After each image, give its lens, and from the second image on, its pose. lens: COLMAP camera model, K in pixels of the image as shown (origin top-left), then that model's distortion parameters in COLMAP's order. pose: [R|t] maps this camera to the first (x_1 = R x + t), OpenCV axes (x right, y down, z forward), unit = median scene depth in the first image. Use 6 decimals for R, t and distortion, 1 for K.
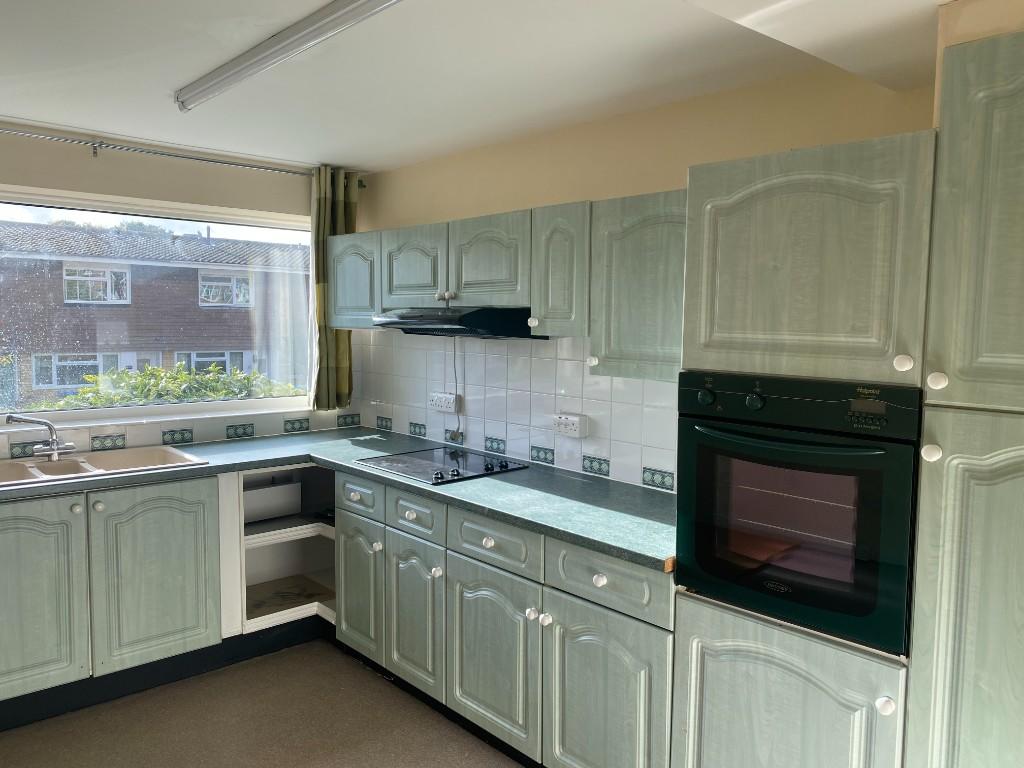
lens RADIAL K [[782.5, 0, 512.0], [0, 782.5, 384.0], [0, 0, 1]] dist [0.065402, -0.098363]
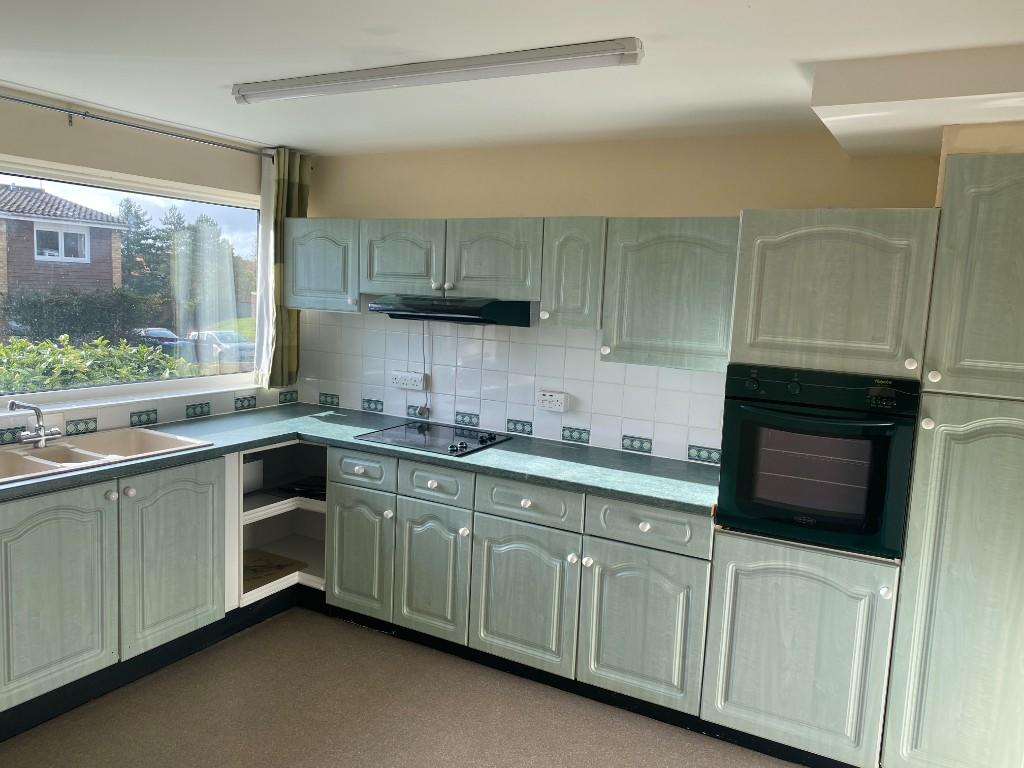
lens RADIAL K [[776.9, 0, 517.4], [0, 776.9, 382.6], [0, 0, 1]] dist [0.092636, -0.162924]
pose [[0.944898, -0.009564, 0.327226, -0.387277], [-0.005638, 0.998949, 0.045477, -0.030455], [-0.327317, -0.044816, 0.943851, -0.088429]]
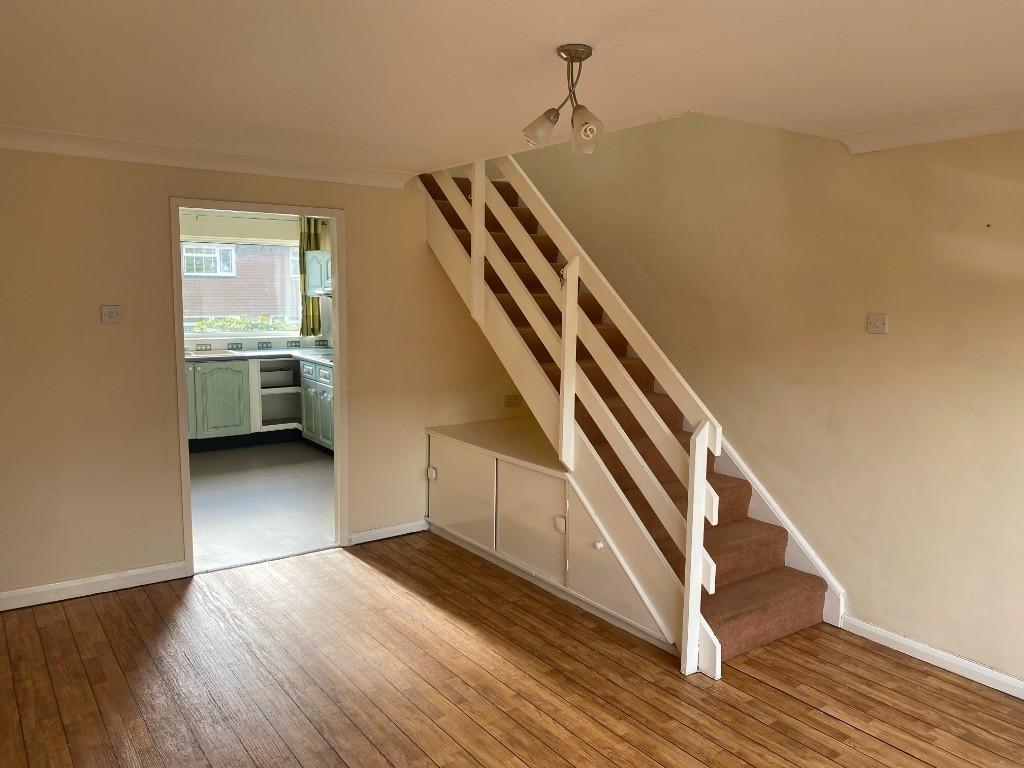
lens RADIAL K [[776.9, 0, 517.4], [0, 776.9, 382.6], [0, 0, 1]] dist [0.092636, -0.162924]
pose [[0.993307, 0.014468, -0.114592, 0.752337], [-0.009977, 0.999163, 0.039670, 0.093057], [0.115070, -0.038261, 0.992620, -1.327249]]
